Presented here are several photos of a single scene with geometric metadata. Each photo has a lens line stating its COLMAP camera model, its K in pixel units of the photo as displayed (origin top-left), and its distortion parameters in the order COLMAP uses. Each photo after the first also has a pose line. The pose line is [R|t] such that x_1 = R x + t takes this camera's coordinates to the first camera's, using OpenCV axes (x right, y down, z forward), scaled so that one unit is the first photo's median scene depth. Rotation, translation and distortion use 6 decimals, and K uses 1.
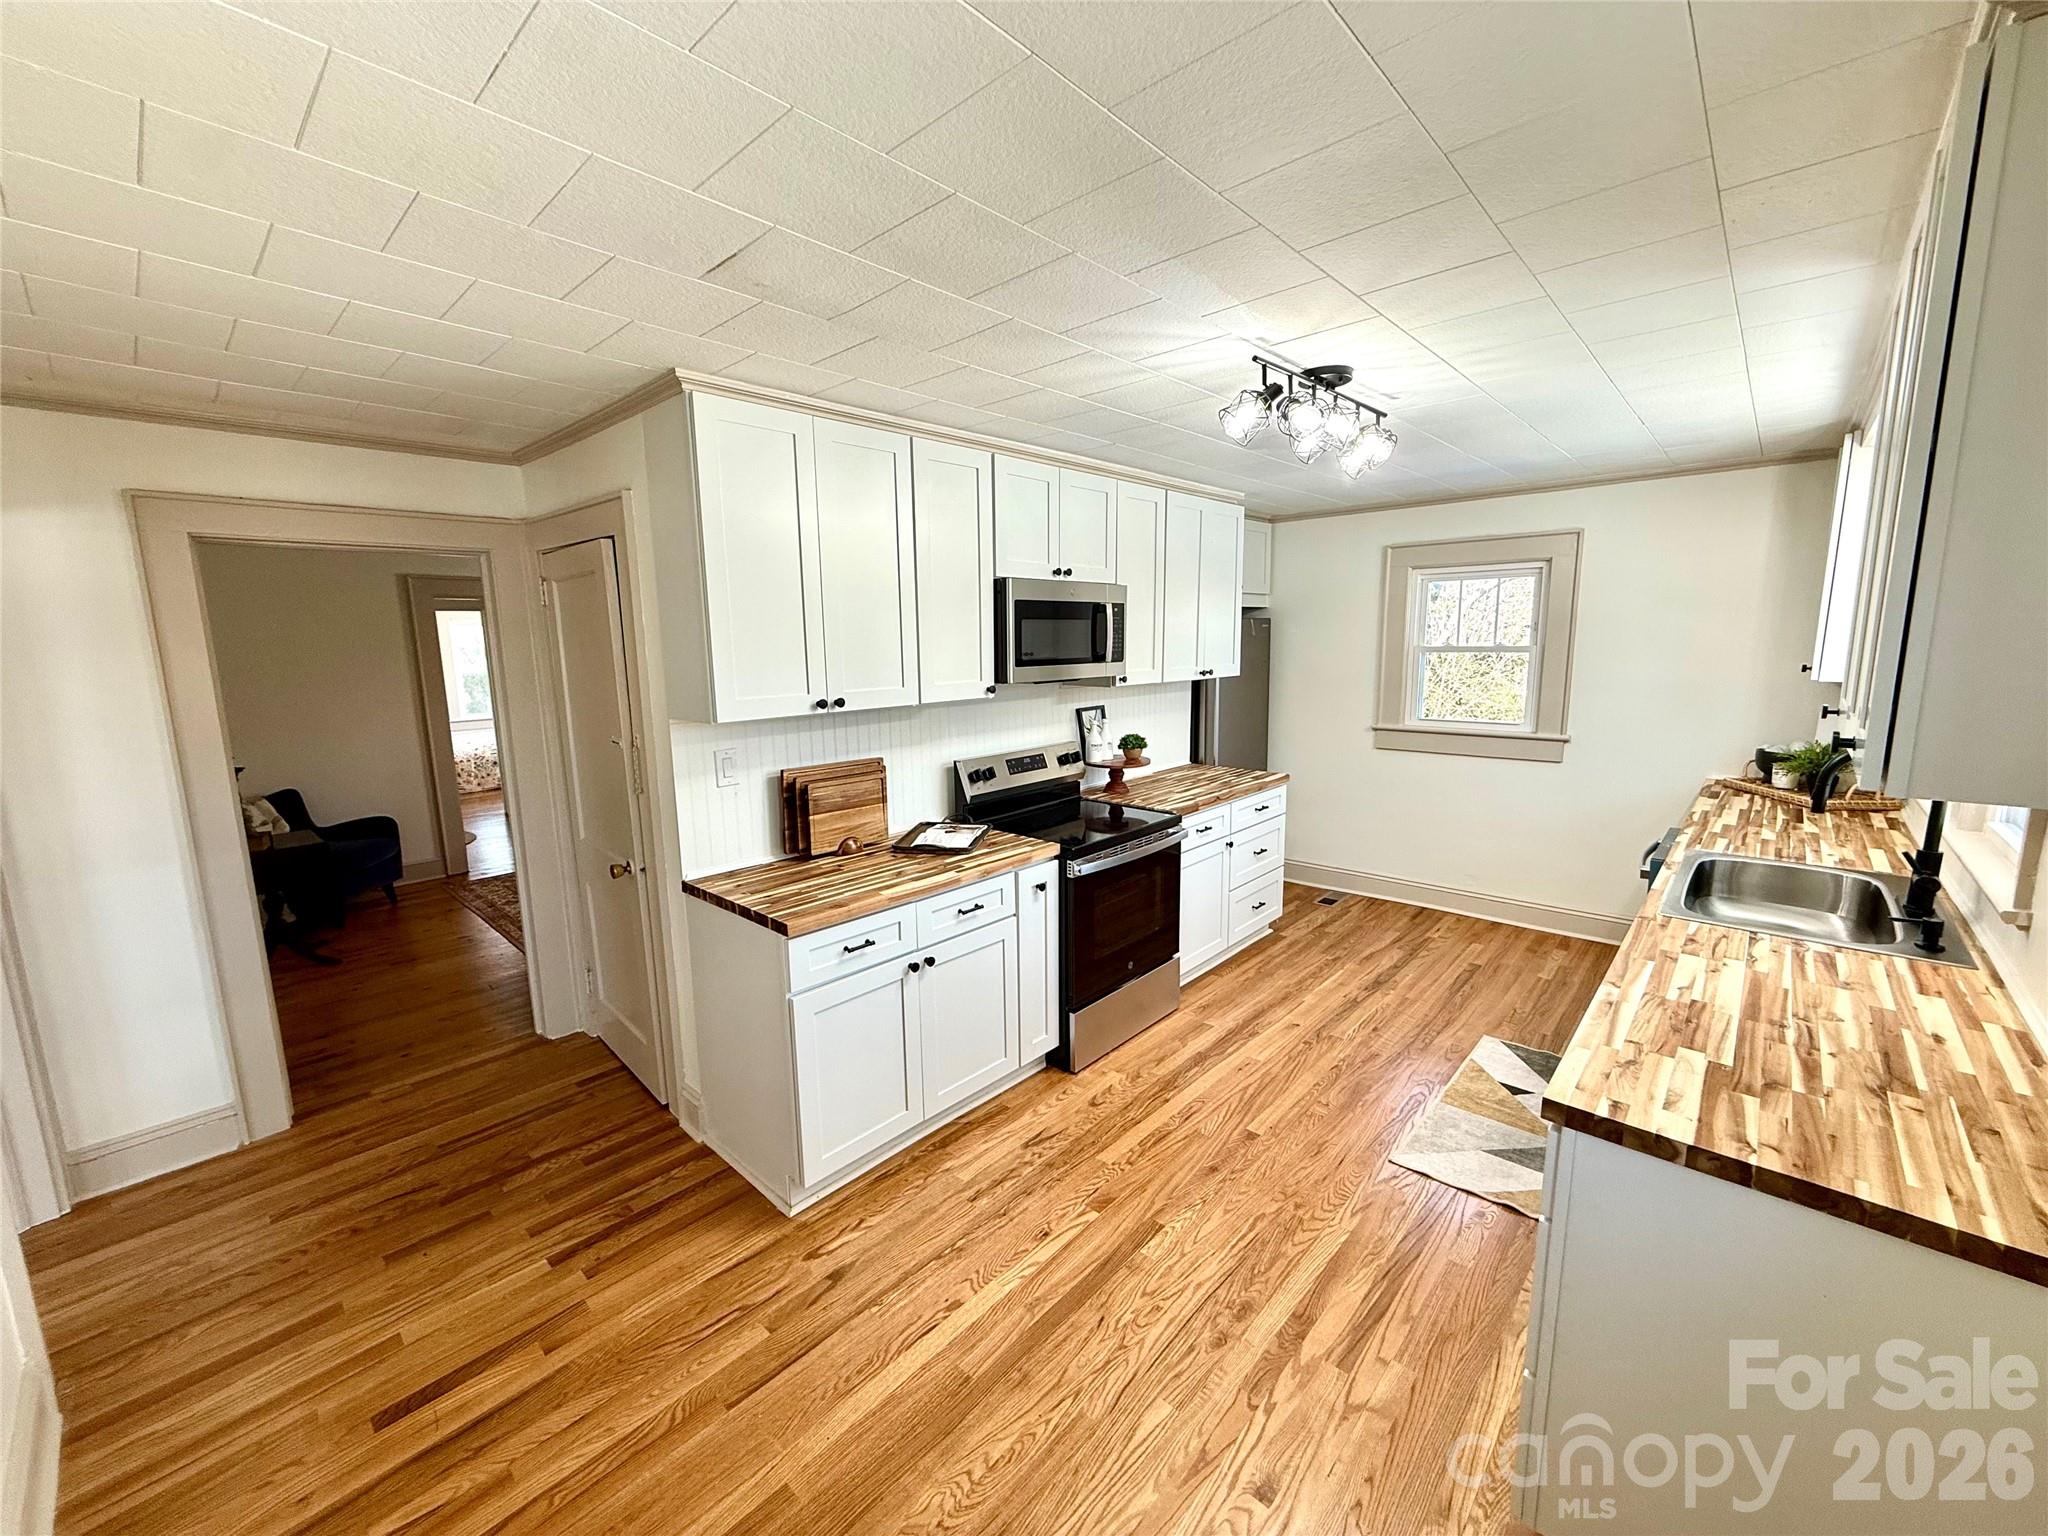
lens RADIAL K [[812.9, 0, 1024.0], [0, 812.9, 768.0], [0, 0, 1]] dist [-0.000534, 0.000086]
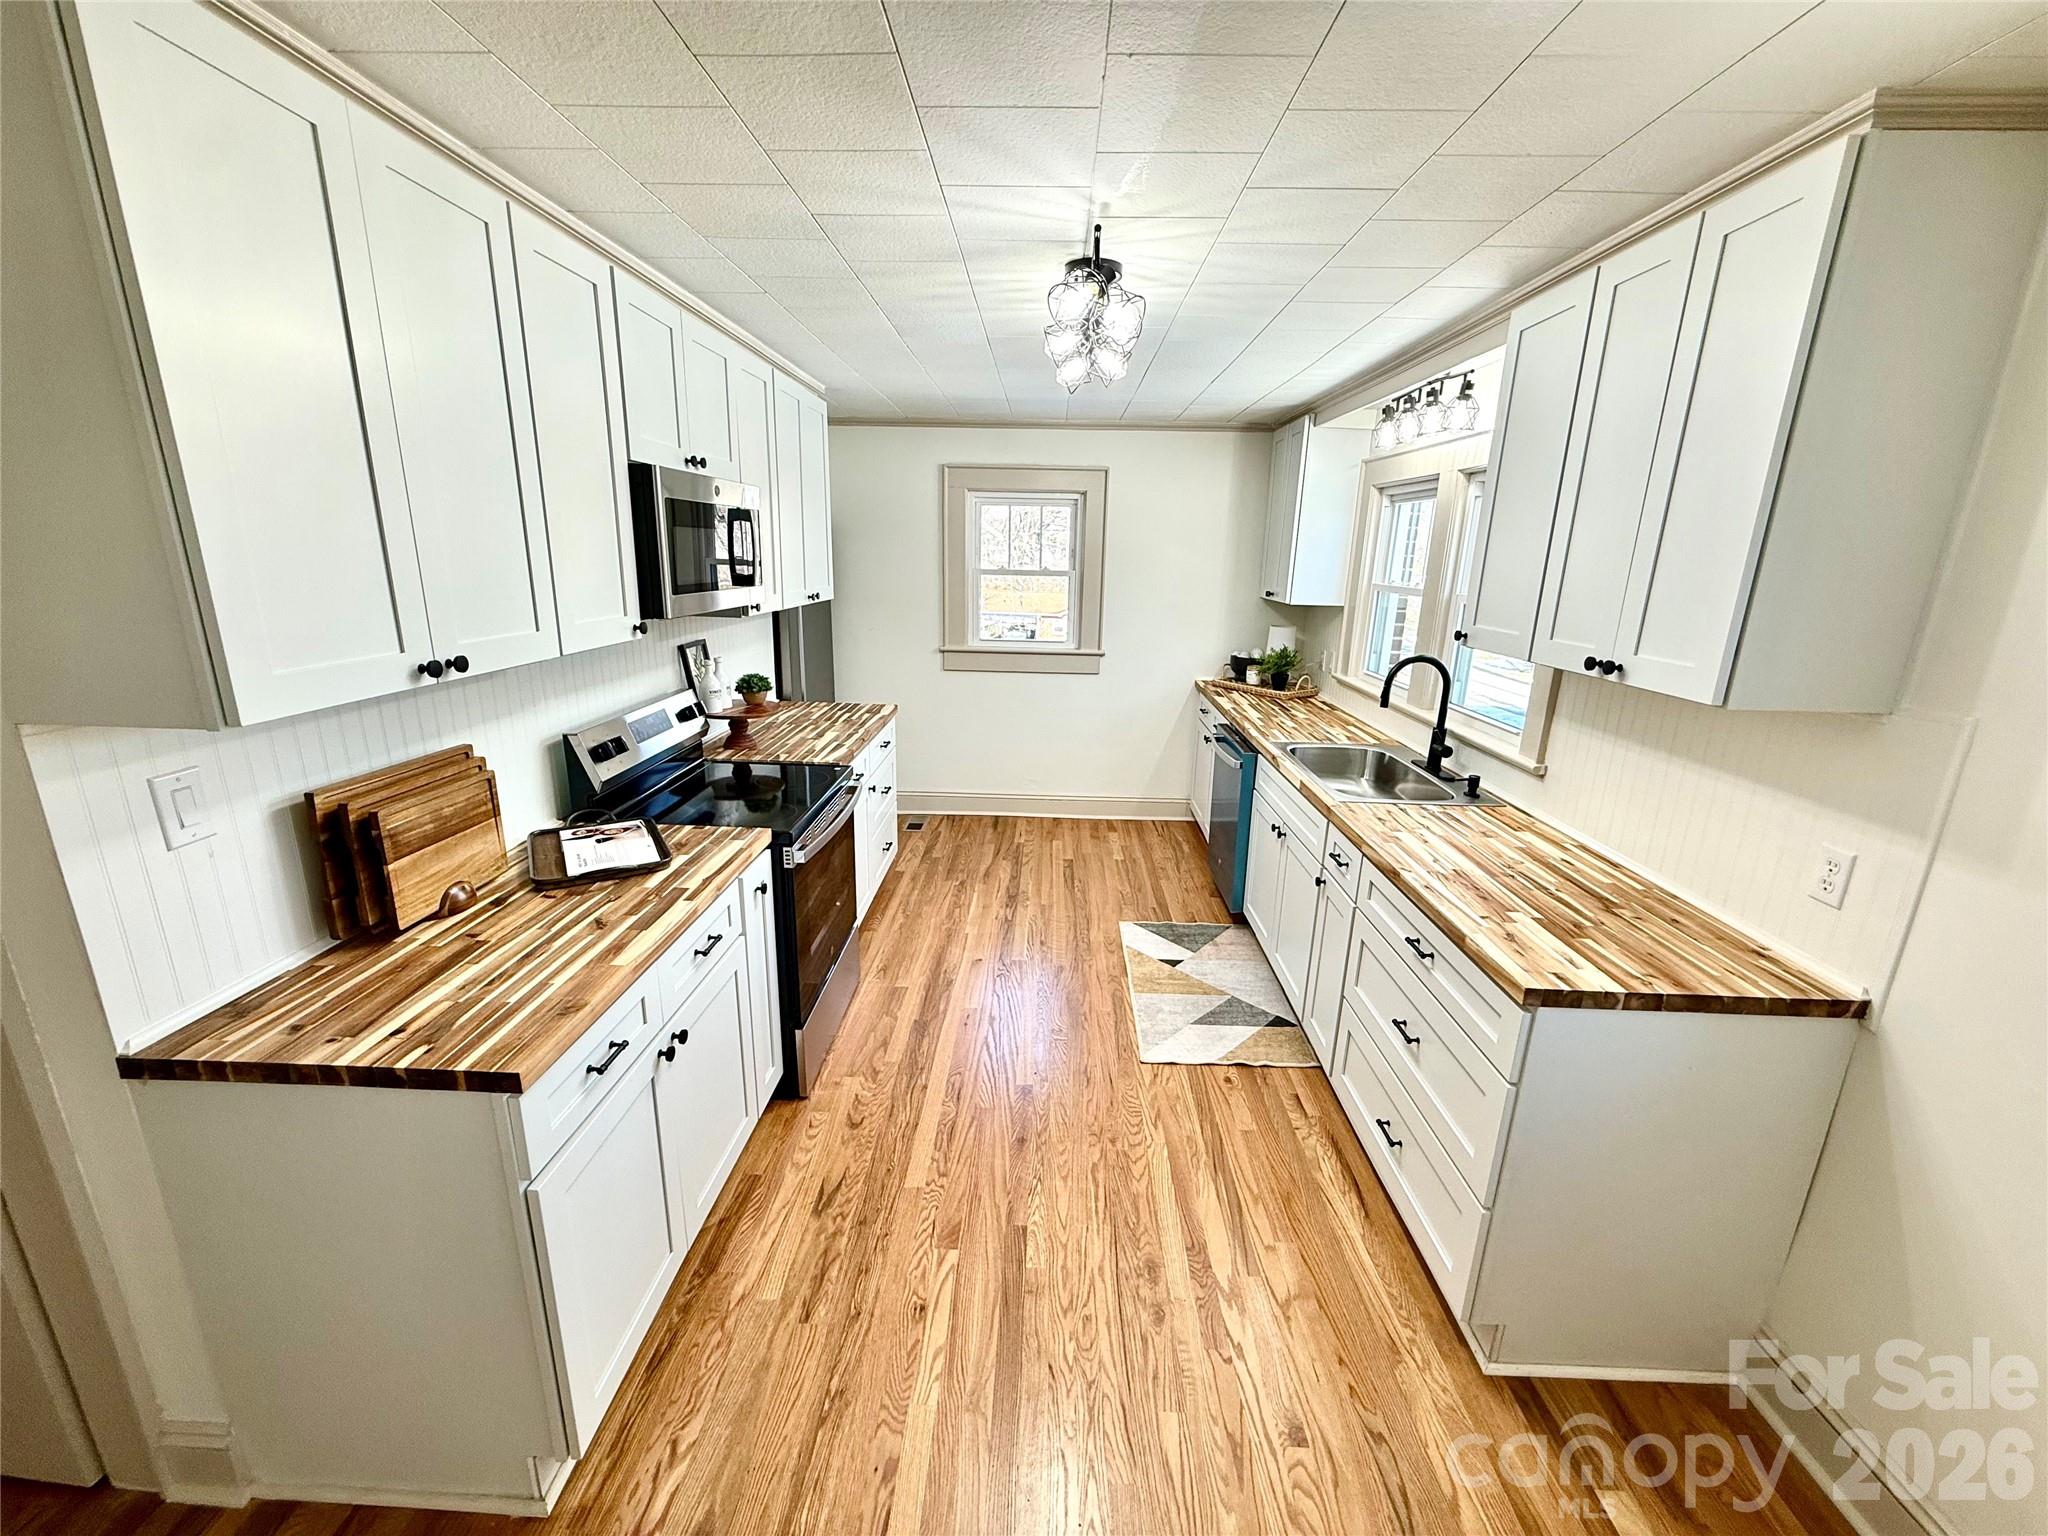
lens RADIAL K [[812.9, 0, 1024.0], [0, 812.9, 768.0], [0, 0, 1]] dist [-0.000534, 0.000086]
pose [[0.756058, -0.138432, 0.639697, -0.291331], [0.071060, 0.988961, 0.130028, -0.052054], [-0.650635, -0.052852, 0.757549, 0.292918]]
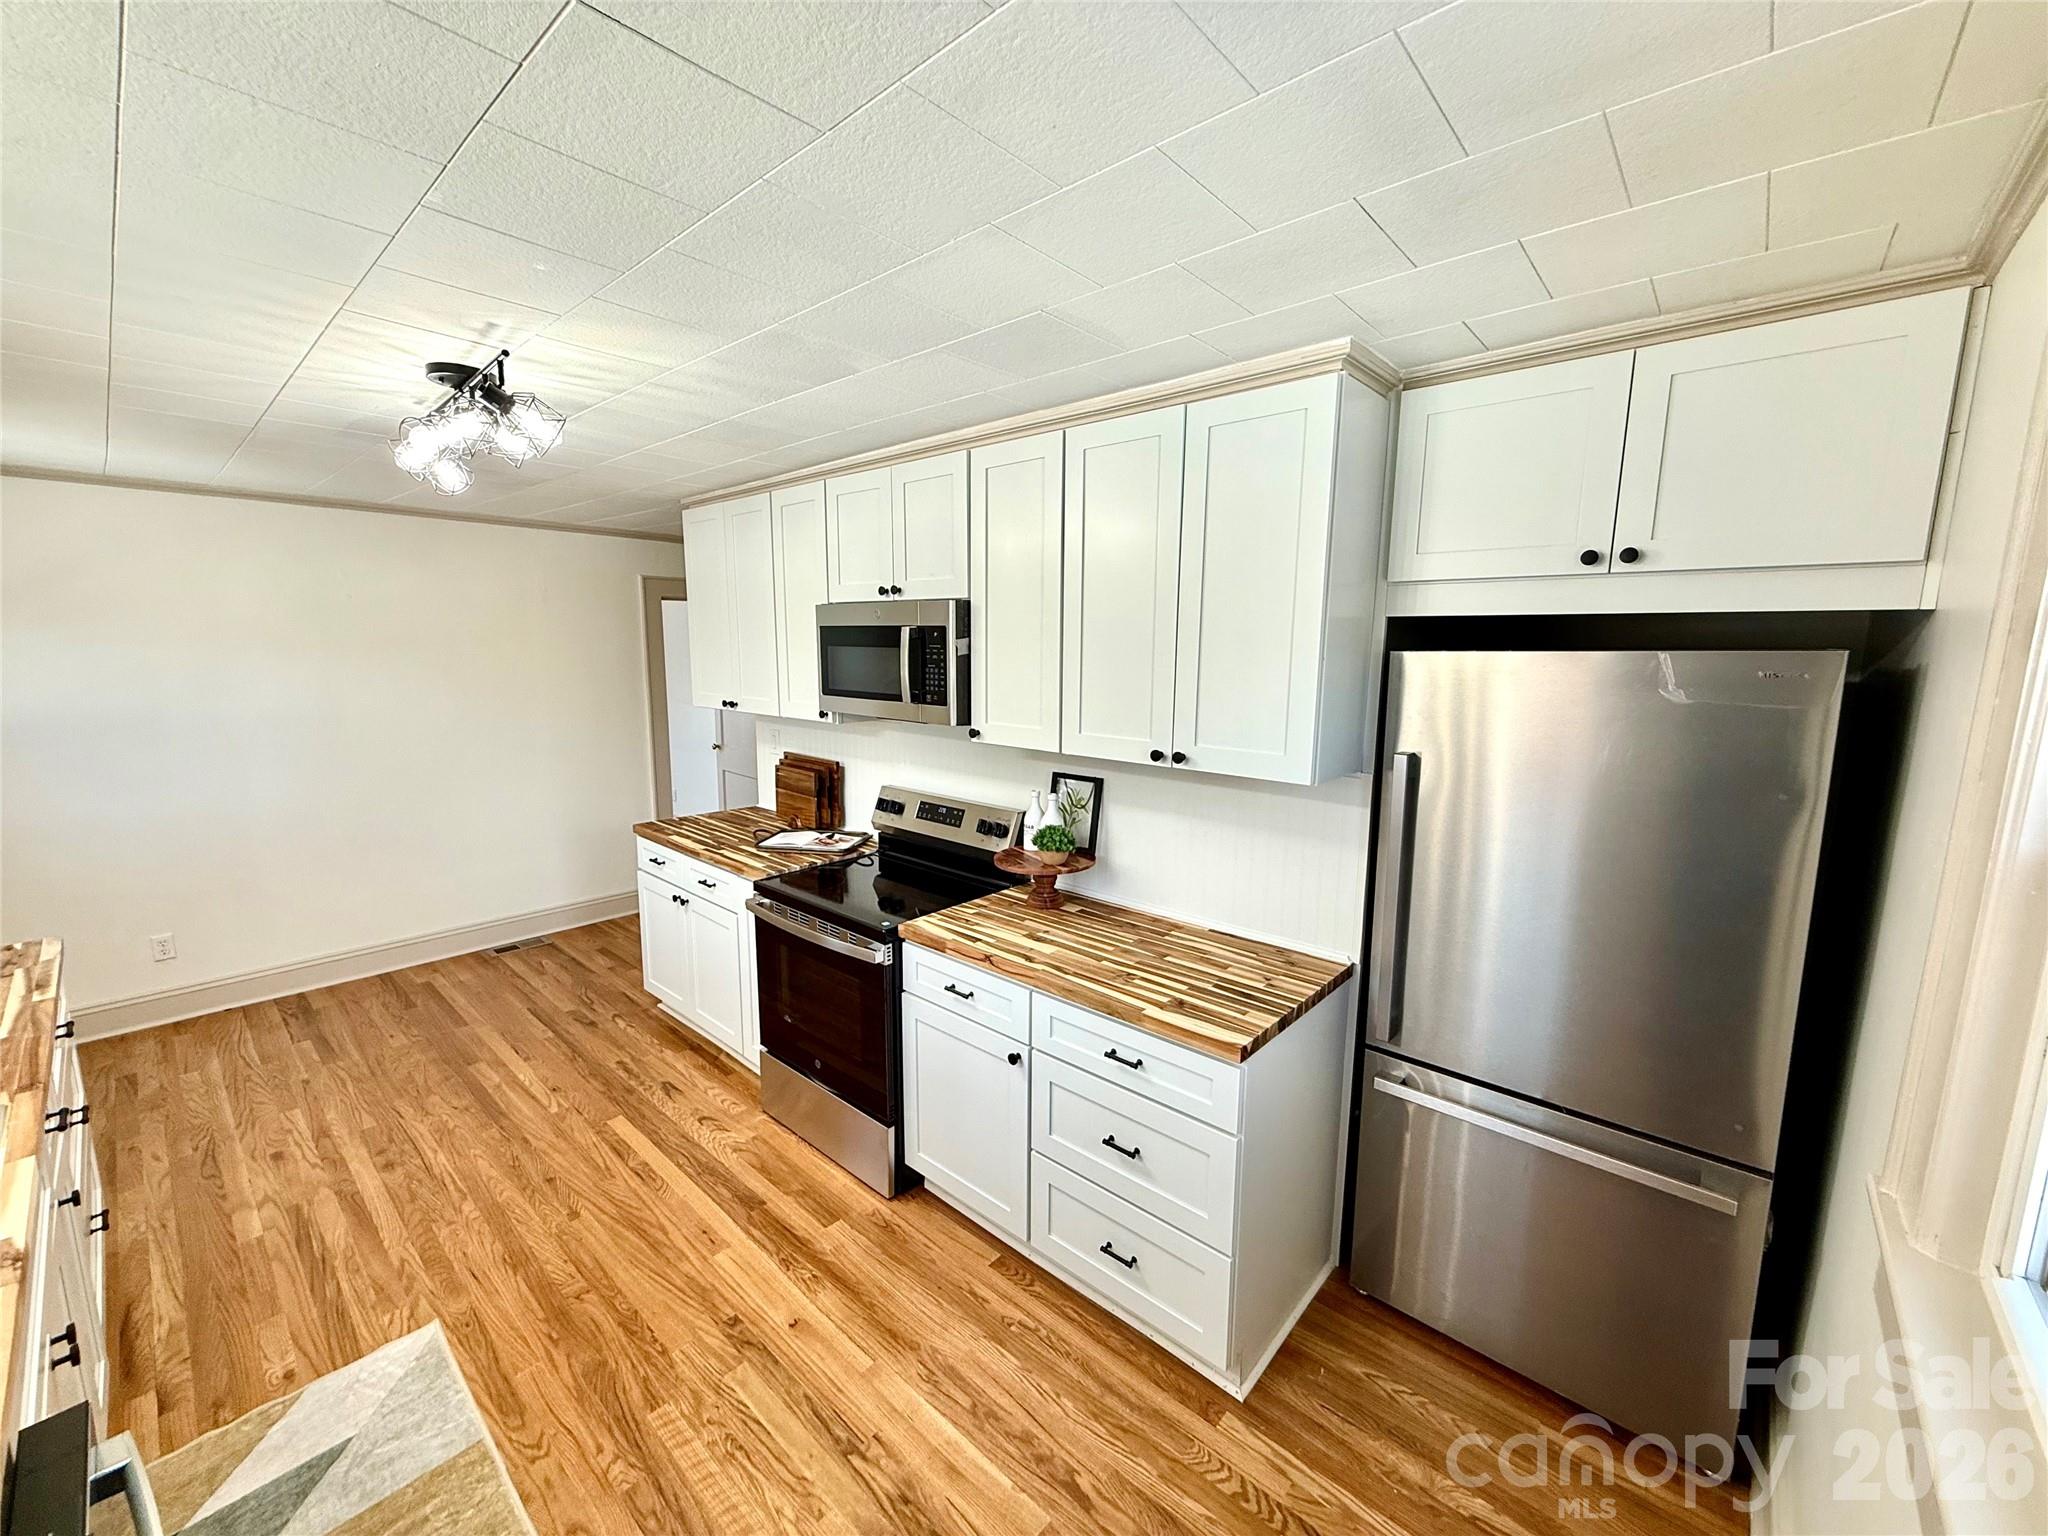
lens RADIAL K [[812.9, 0, 1024.0], [0, 812.9, 768.0], [0, 0, 1]] dist [-0.000534, 0.000086]
pose [[0.018238, 0.169559, -0.985351, 1.119938], [-0.170610, 0.971589, 0.164033, -0.276757], [0.985170, 0.165119, 0.046648, 1.390175]]
